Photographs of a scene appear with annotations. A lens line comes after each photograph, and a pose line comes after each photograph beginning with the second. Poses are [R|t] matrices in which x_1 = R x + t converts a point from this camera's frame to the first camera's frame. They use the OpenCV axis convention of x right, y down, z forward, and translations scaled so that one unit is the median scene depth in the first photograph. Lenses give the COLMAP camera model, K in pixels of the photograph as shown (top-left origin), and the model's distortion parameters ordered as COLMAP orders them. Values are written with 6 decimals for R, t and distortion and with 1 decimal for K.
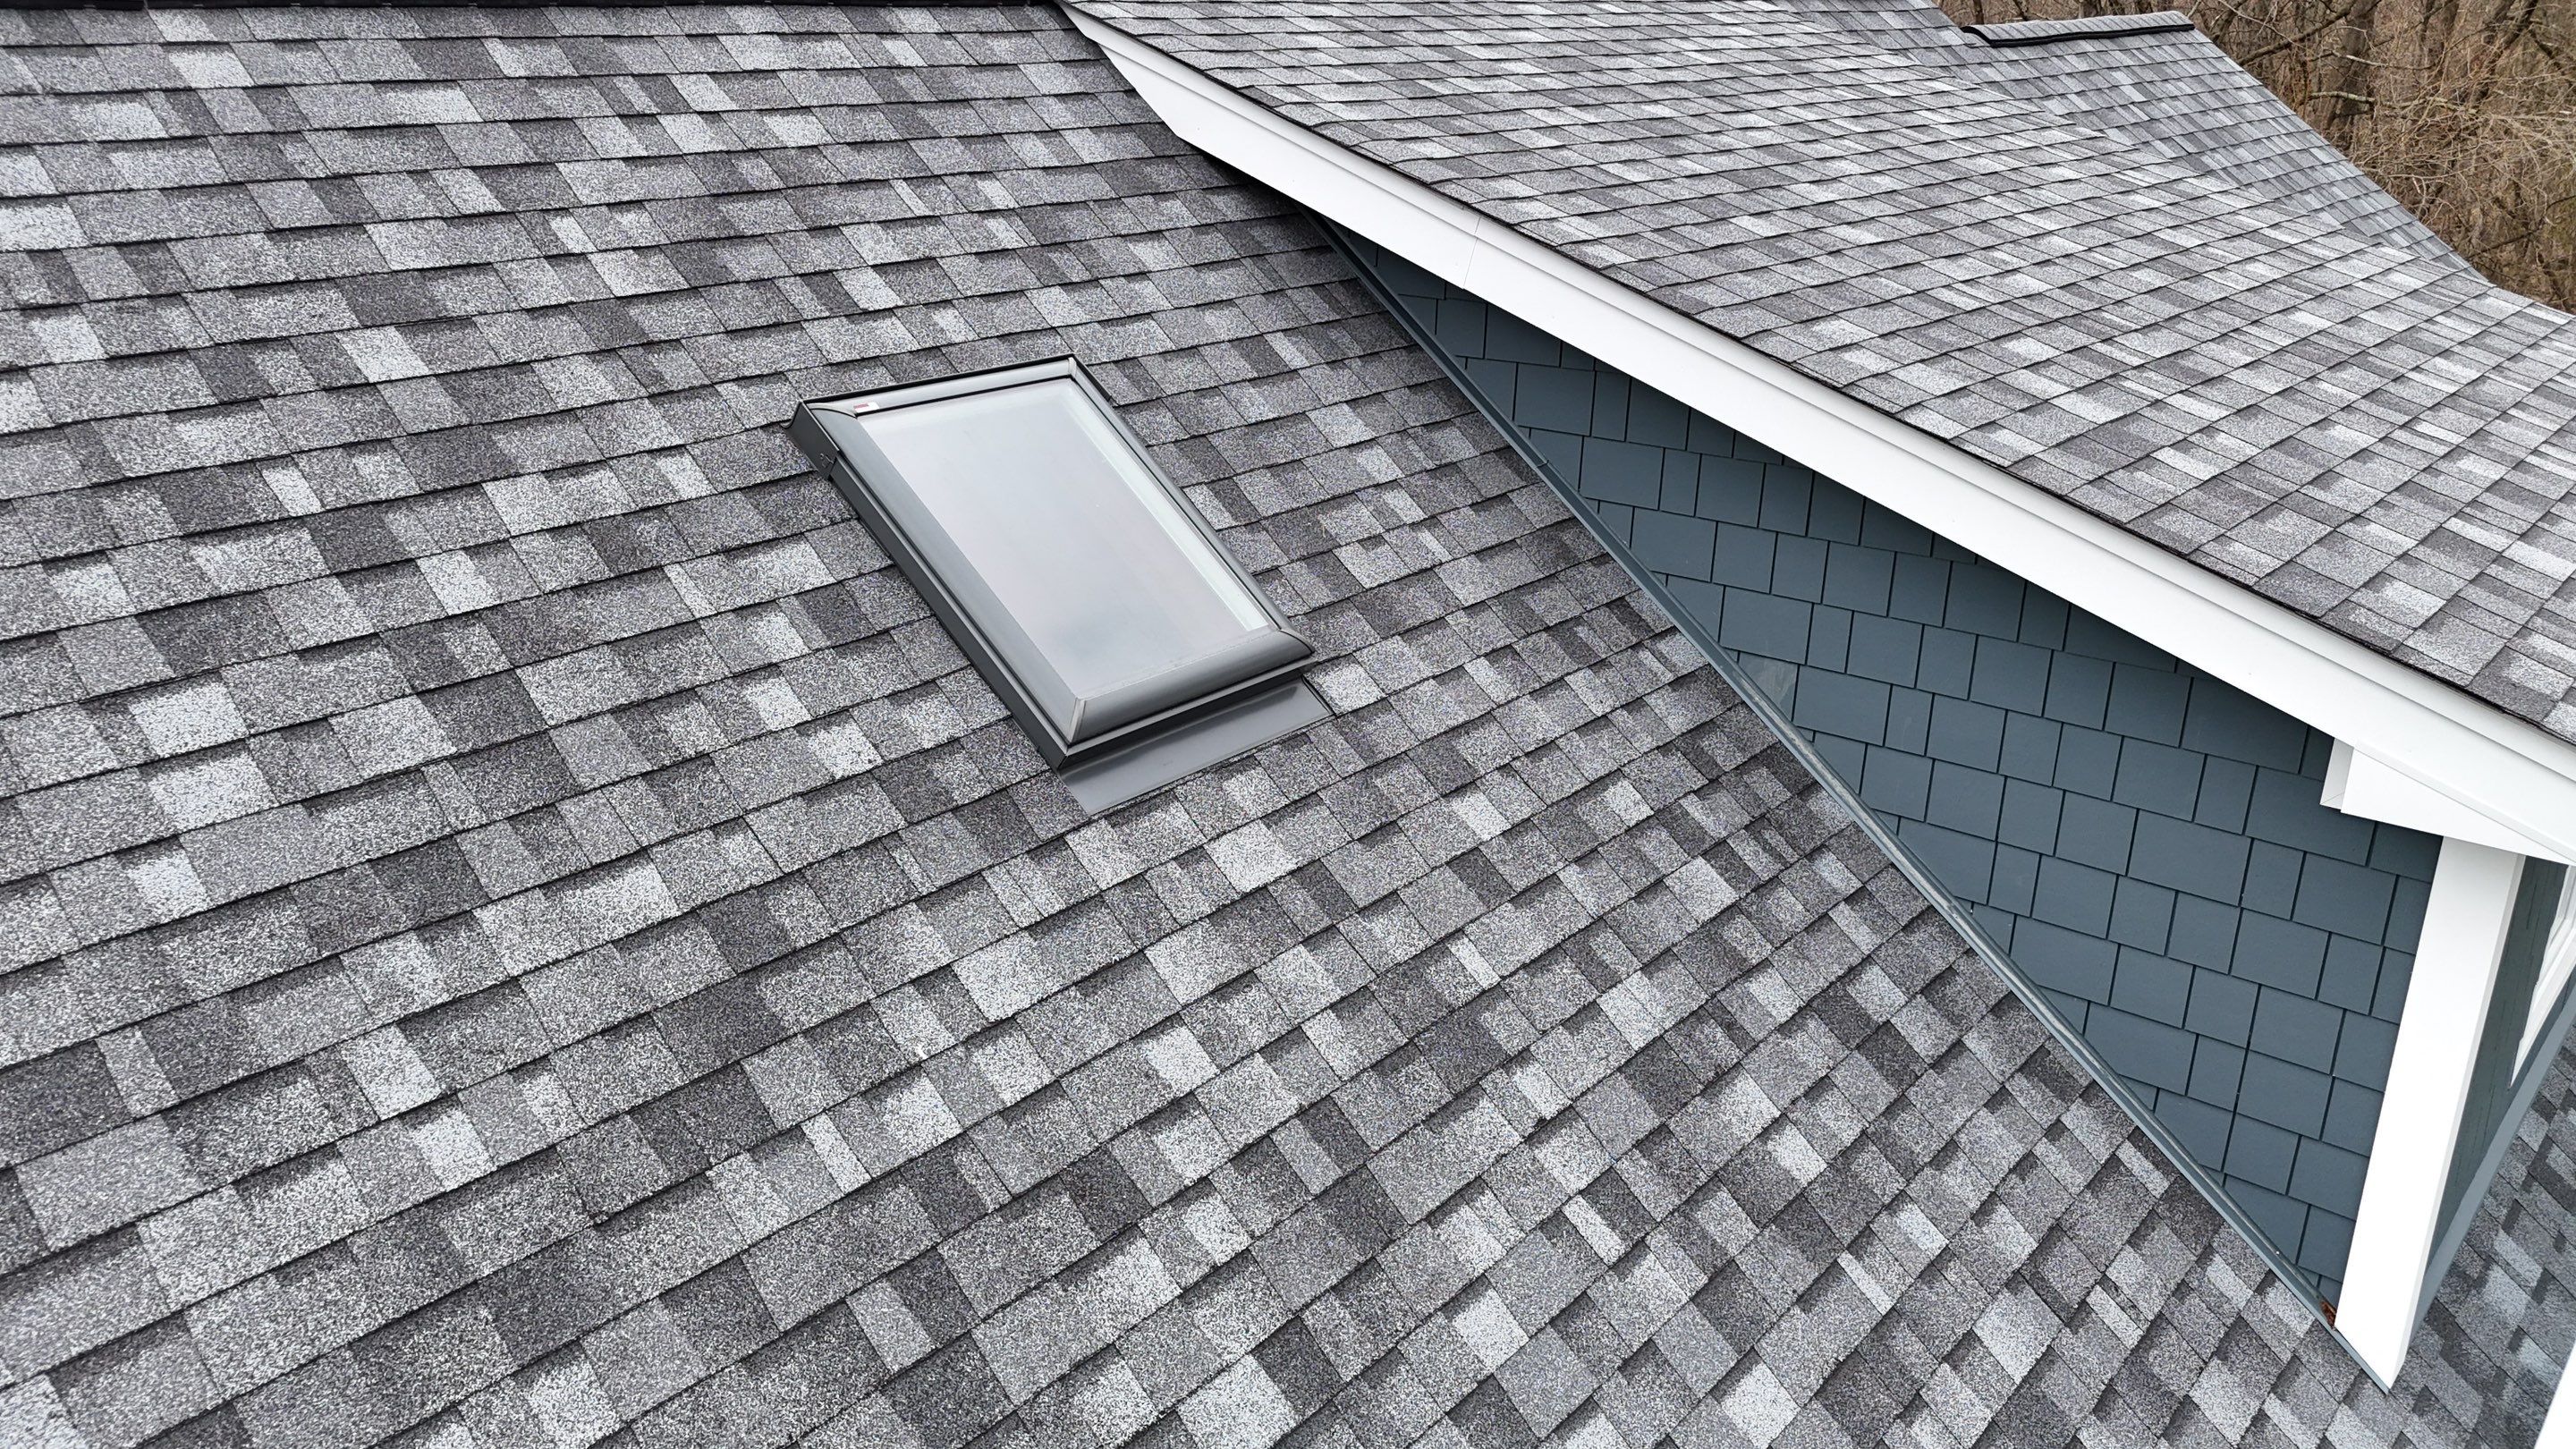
lens RADIAL K [[1888.9, 0, 1304.5], [0, 1888.9, 728.2], [0, 0, 1]] dist [0.081267, -0.075320]
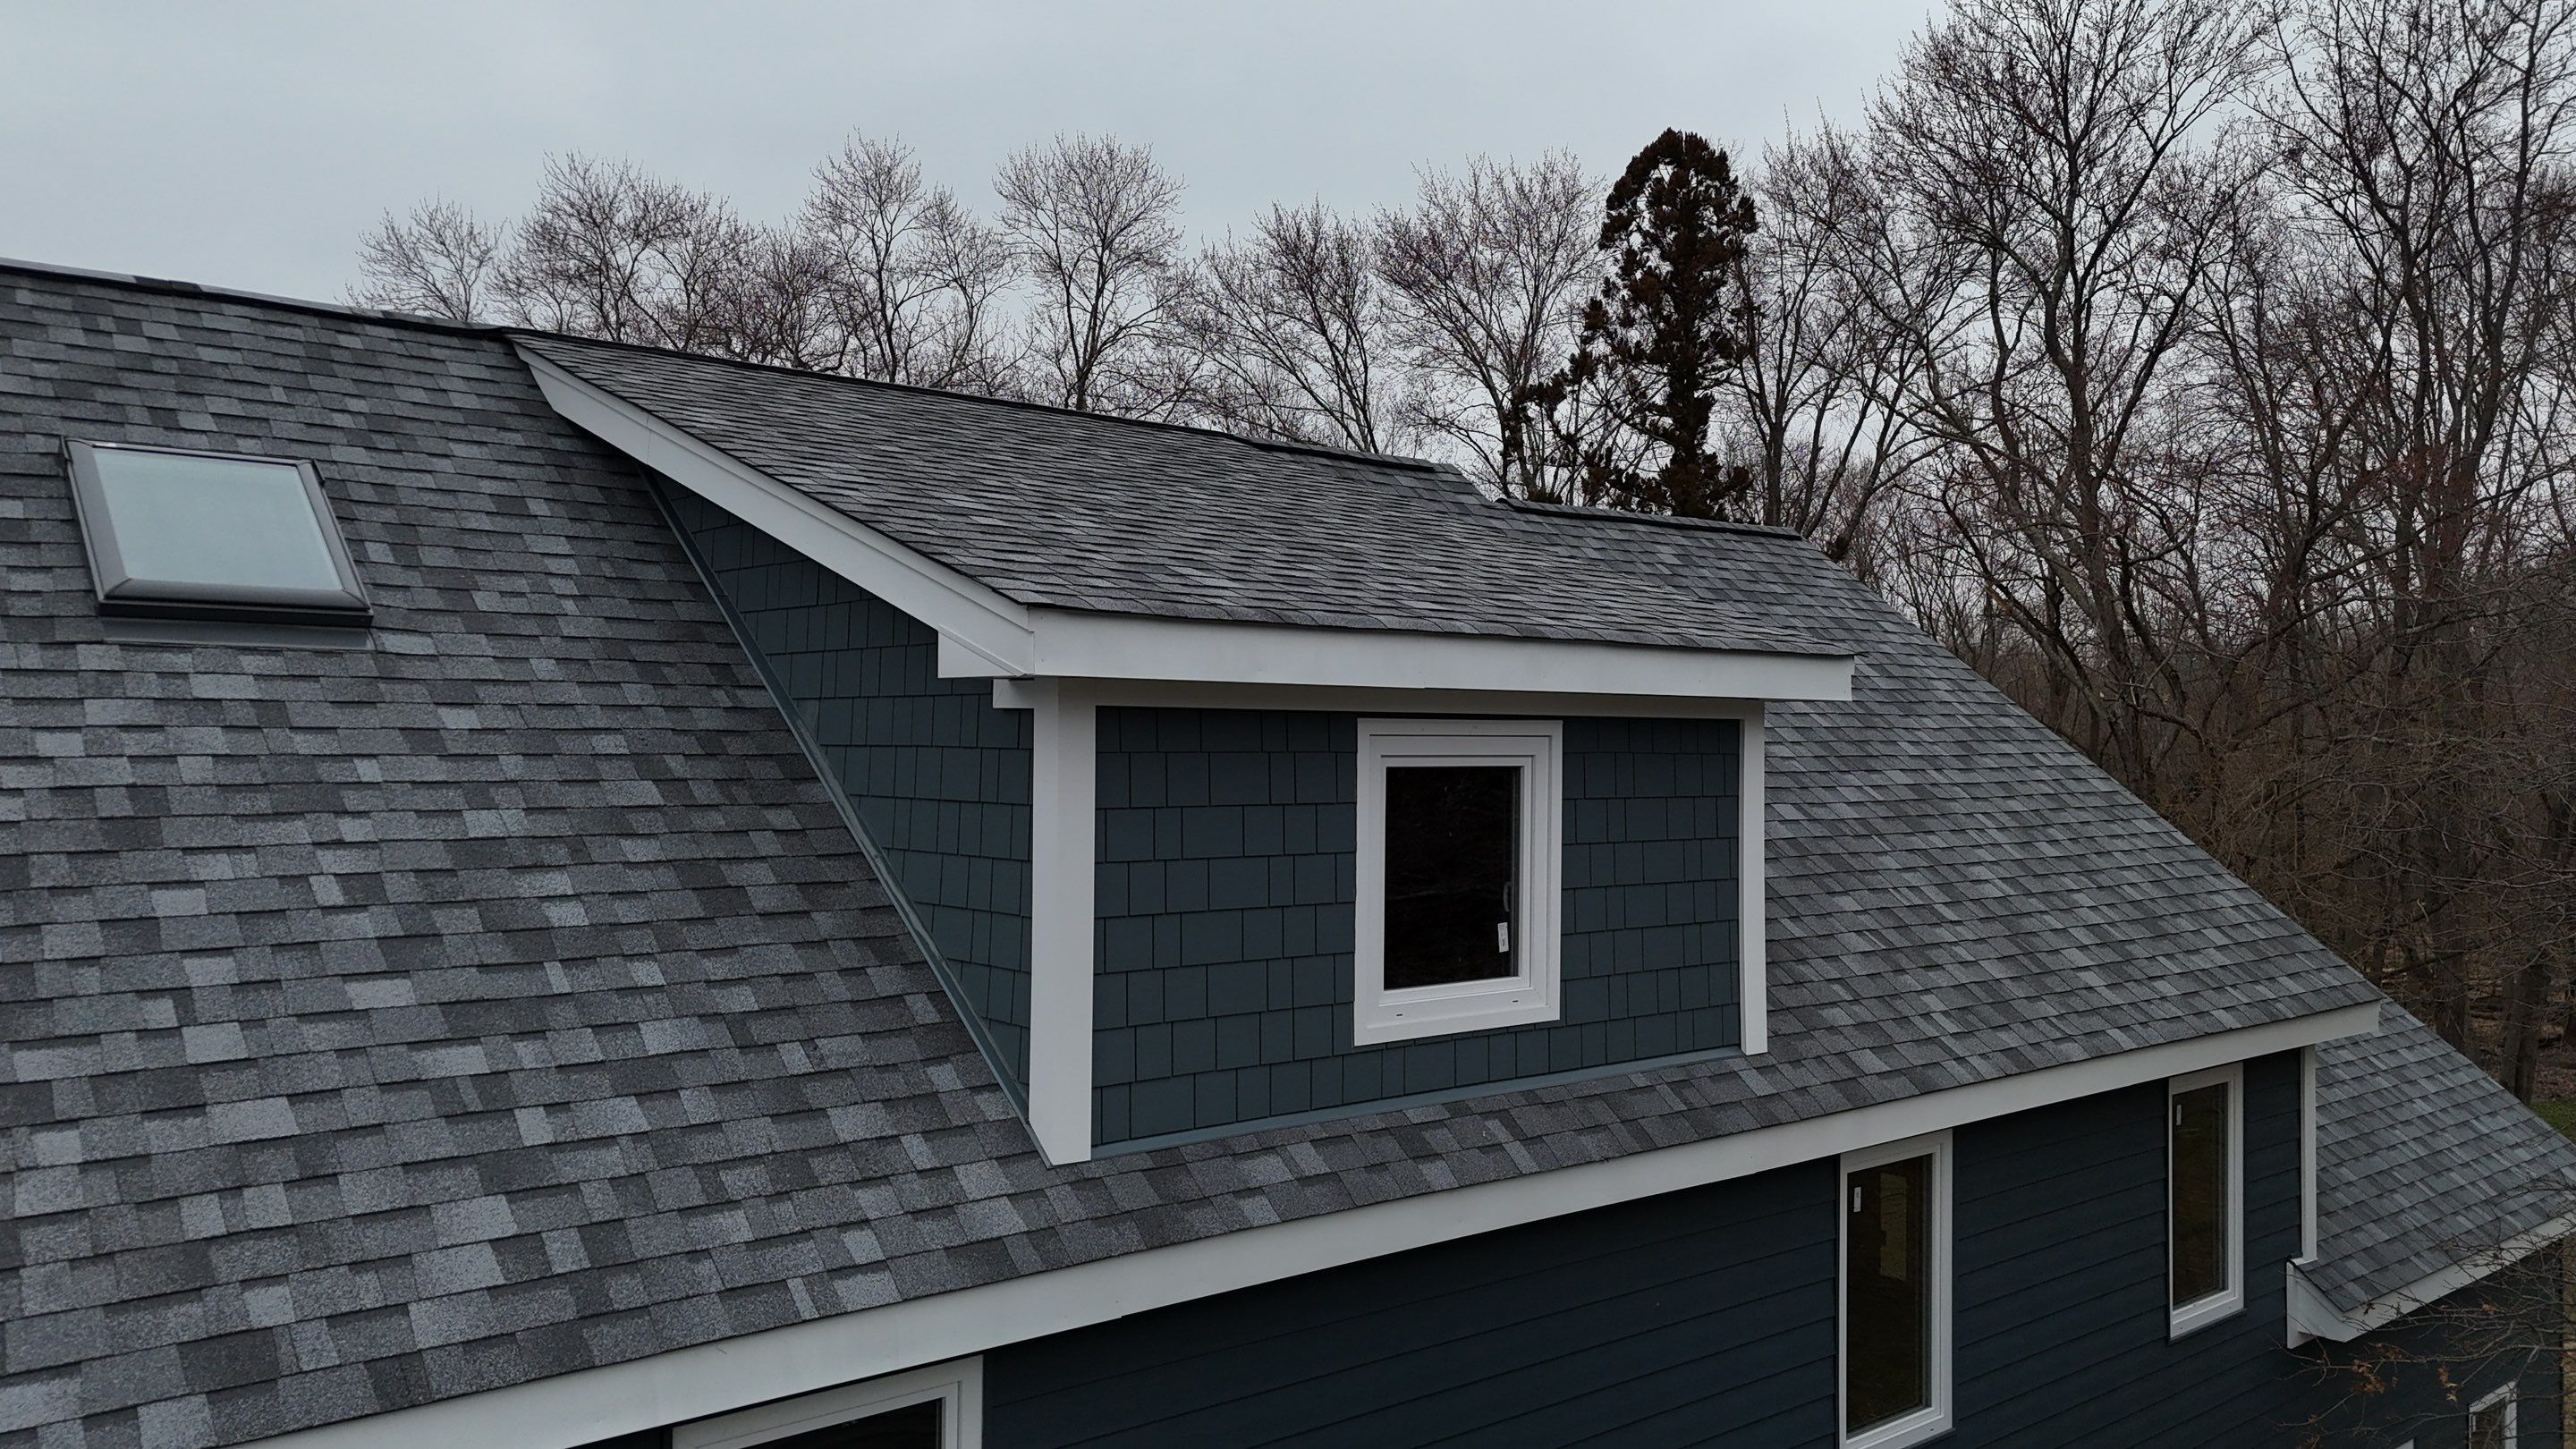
lens RADIAL K [[1888.9, 0, 1304.5], [0, 1888.9, 728.2], [0, 0, 1]] dist [0.081267, -0.075320]
pose [[0.987840, 0.010932, -0.155088, 1.057425], [-0.066206, 0.932138, -0.356000, 0.586006], [0.140672, 0.361939, 0.921527, -0.284781]]
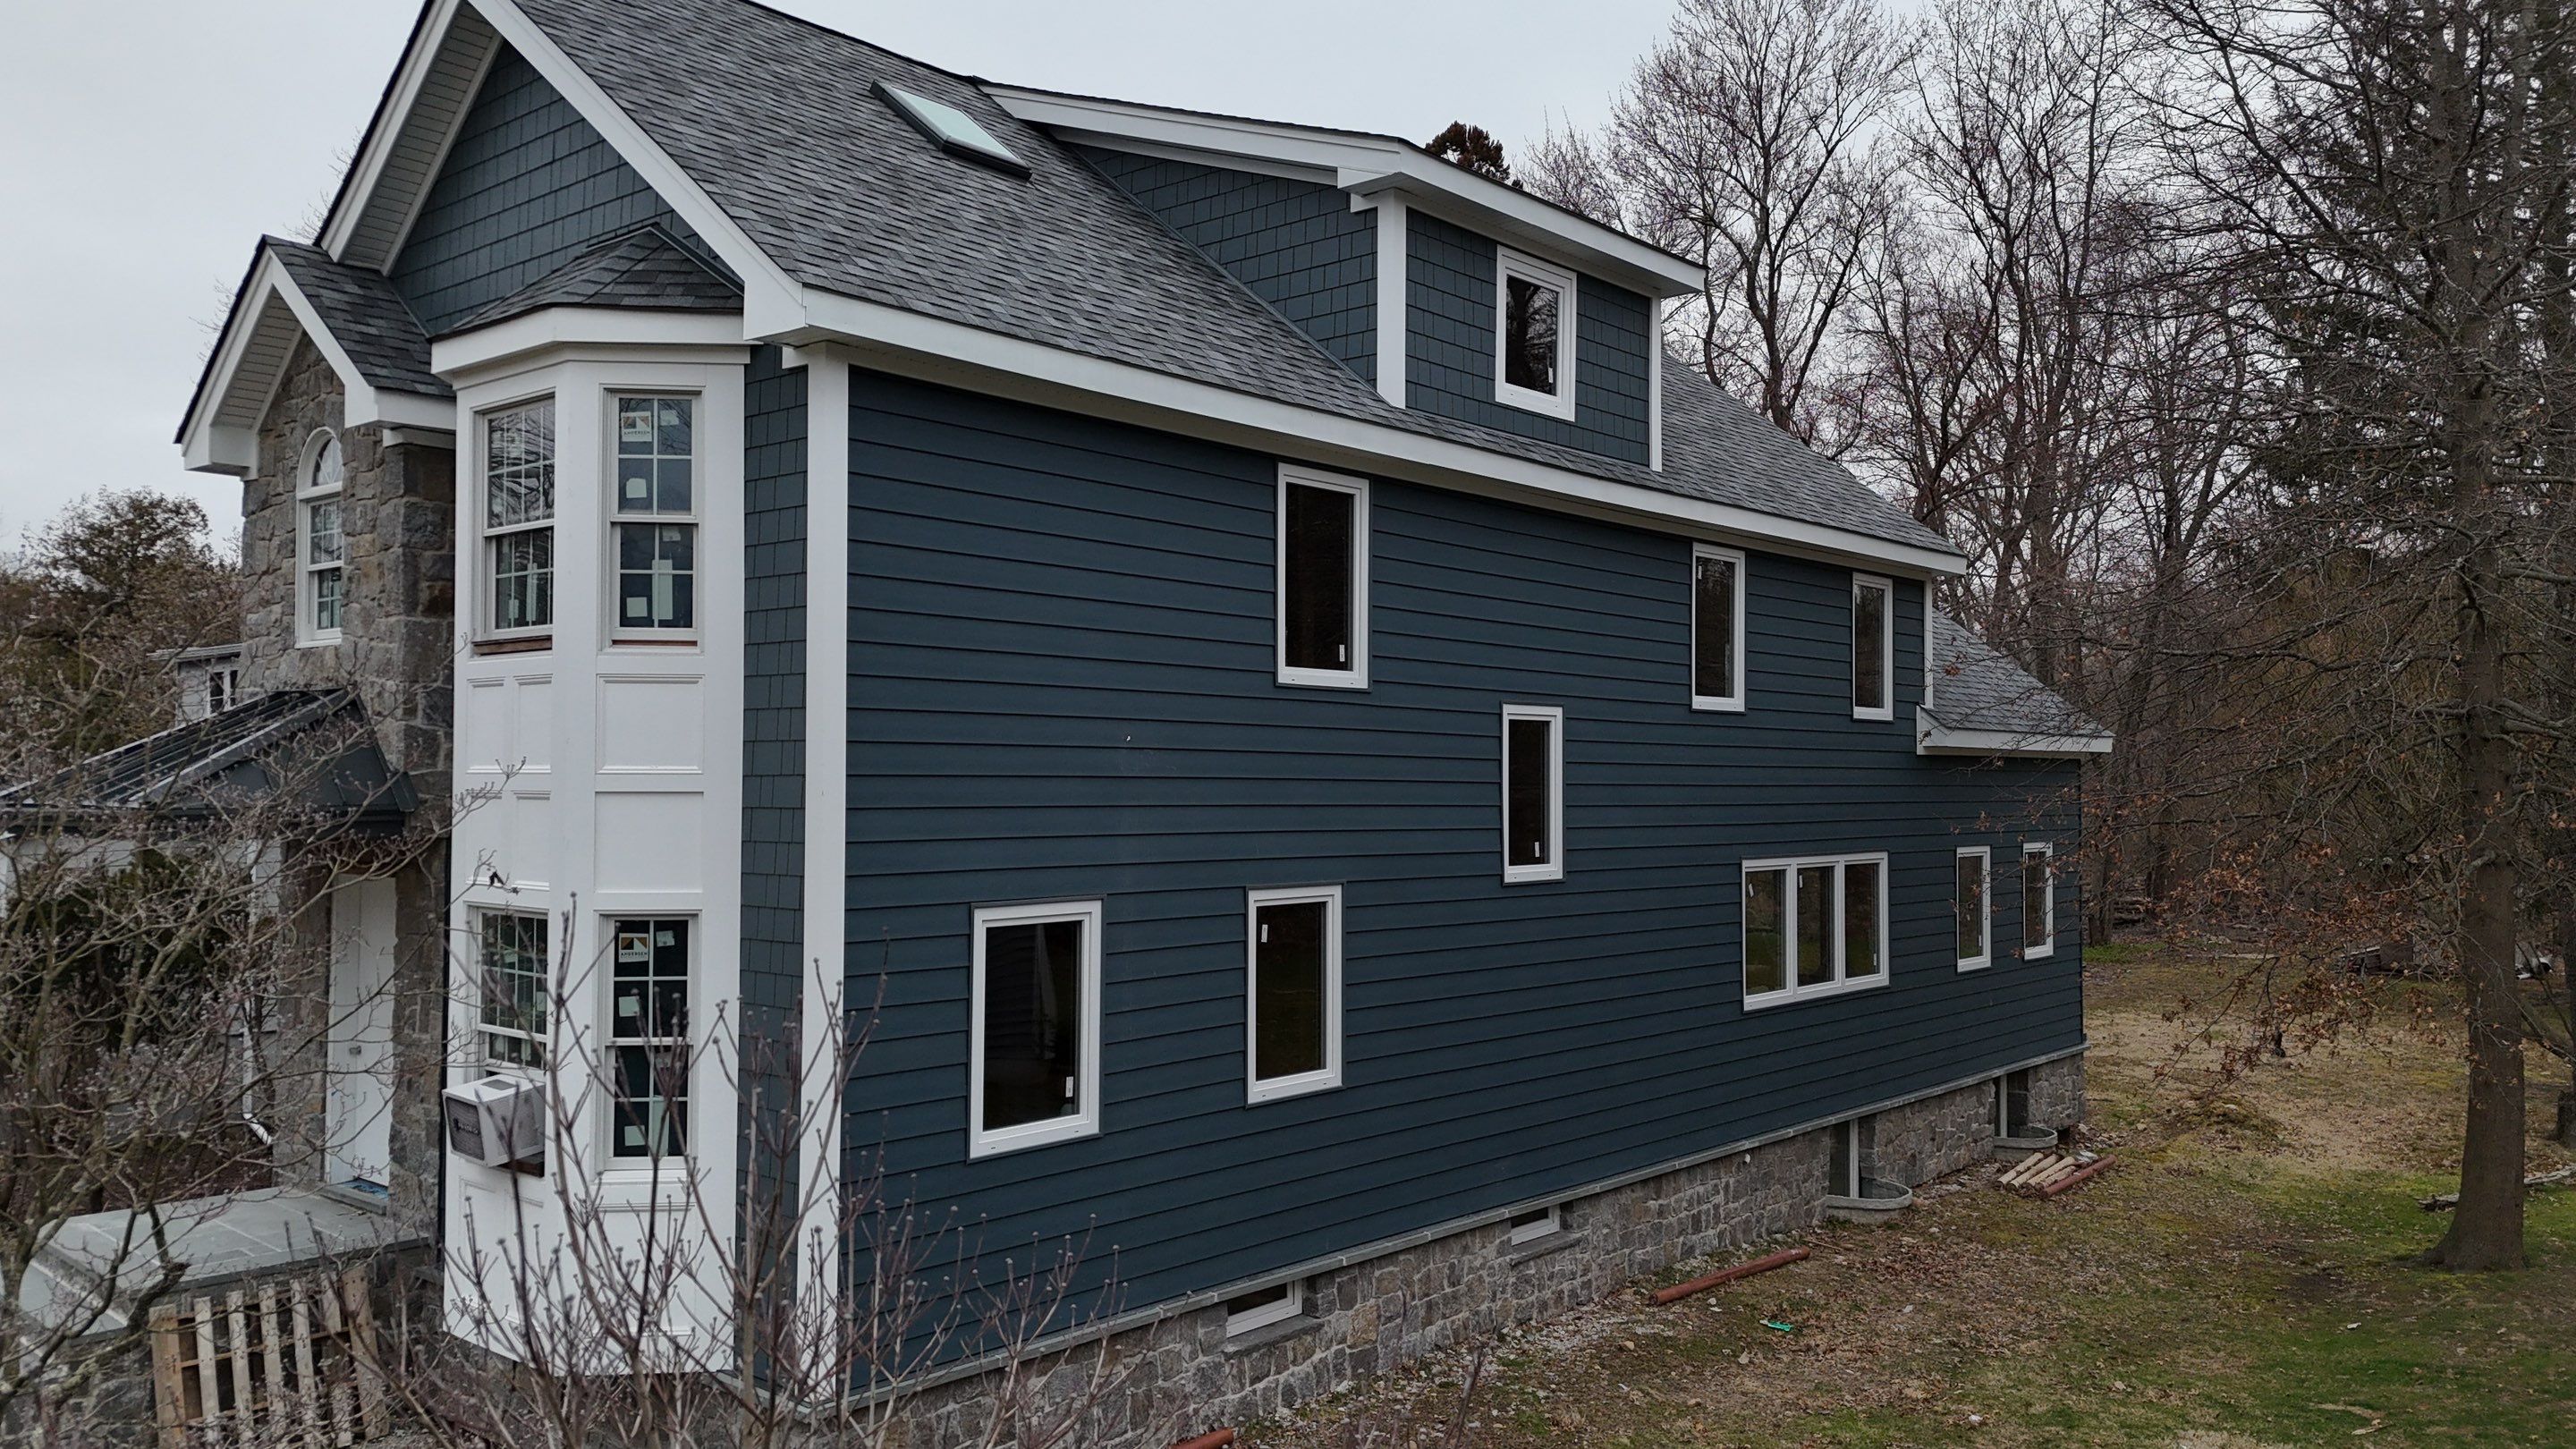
lens RADIAL K [[1879.4, 0, 1308.5], [0, 1879.4, 749.0], [0, 0, 1]] dist [0.105296, -0.117952]
pose [[0.999993, 0.003033, -0.001976, 0.507360], [-0.003554, 0.926784, -0.375579, 2.164418], [0.000692, 0.375583, 0.926788, -1.648164]]
